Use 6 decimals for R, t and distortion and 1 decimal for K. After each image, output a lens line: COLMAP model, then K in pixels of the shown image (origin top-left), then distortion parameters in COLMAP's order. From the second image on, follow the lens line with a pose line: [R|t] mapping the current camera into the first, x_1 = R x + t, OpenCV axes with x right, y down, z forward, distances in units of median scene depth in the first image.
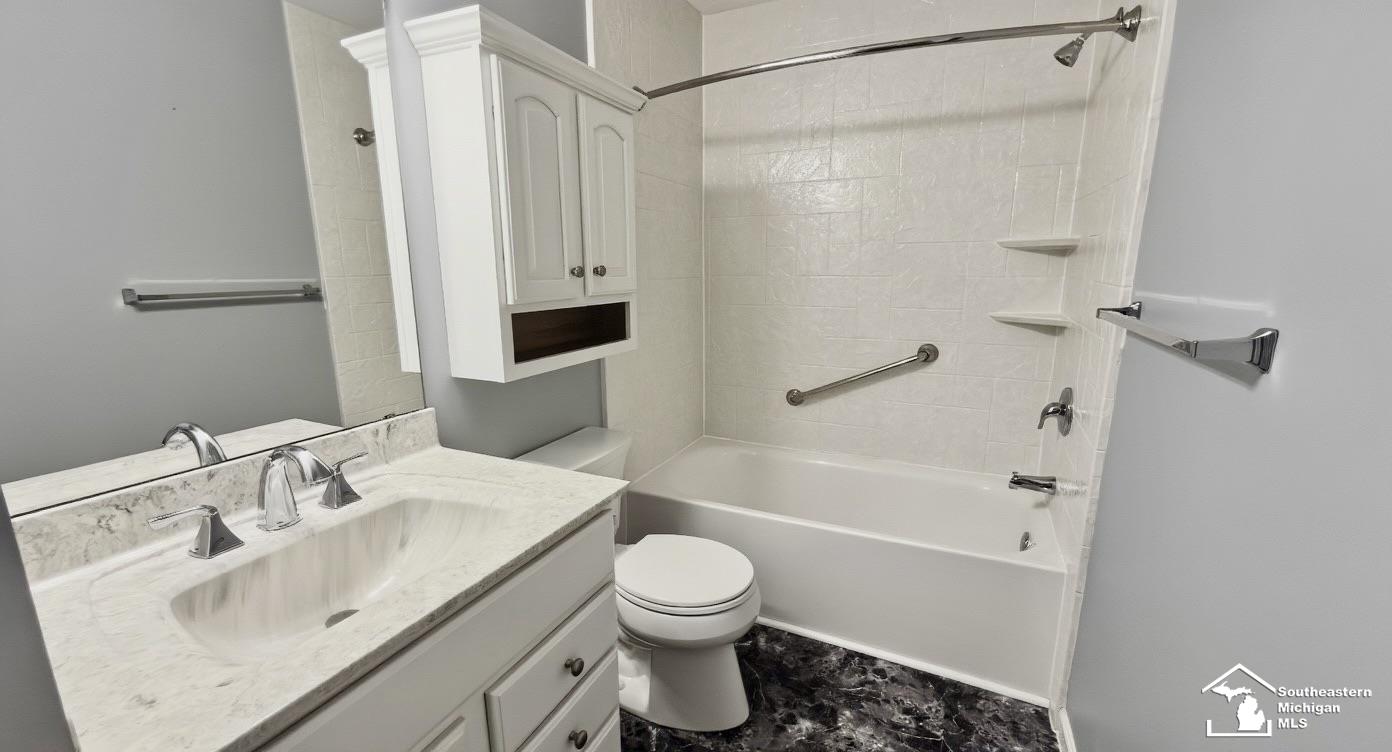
lens RADIAL K [[552.0, 0, 692.7], [0, 552.0, 378.5], [0, 0, 1]] dist [-0.000575, -0.000259]
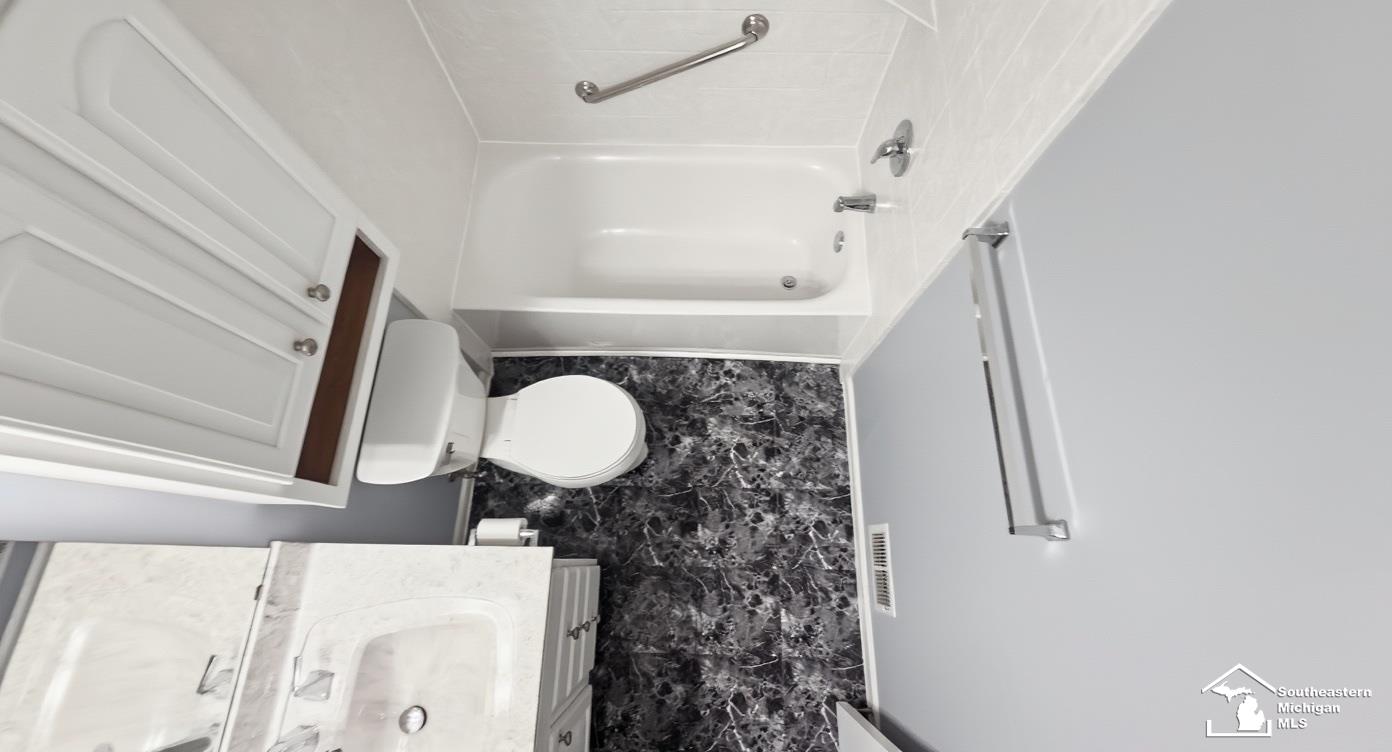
lens RADIAL K [[552.0, 0, 692.7], [0, 552.0, 378.5], [0, 0, 1]] dist [-0.000575, -0.000259]
pose [[0.906813, -0.400692, 0.130905, 0.091768], [0.076381, 0.461593, 0.883797, -0.658404], [-0.414556, -0.791440, 0.449184, 0.465929]]
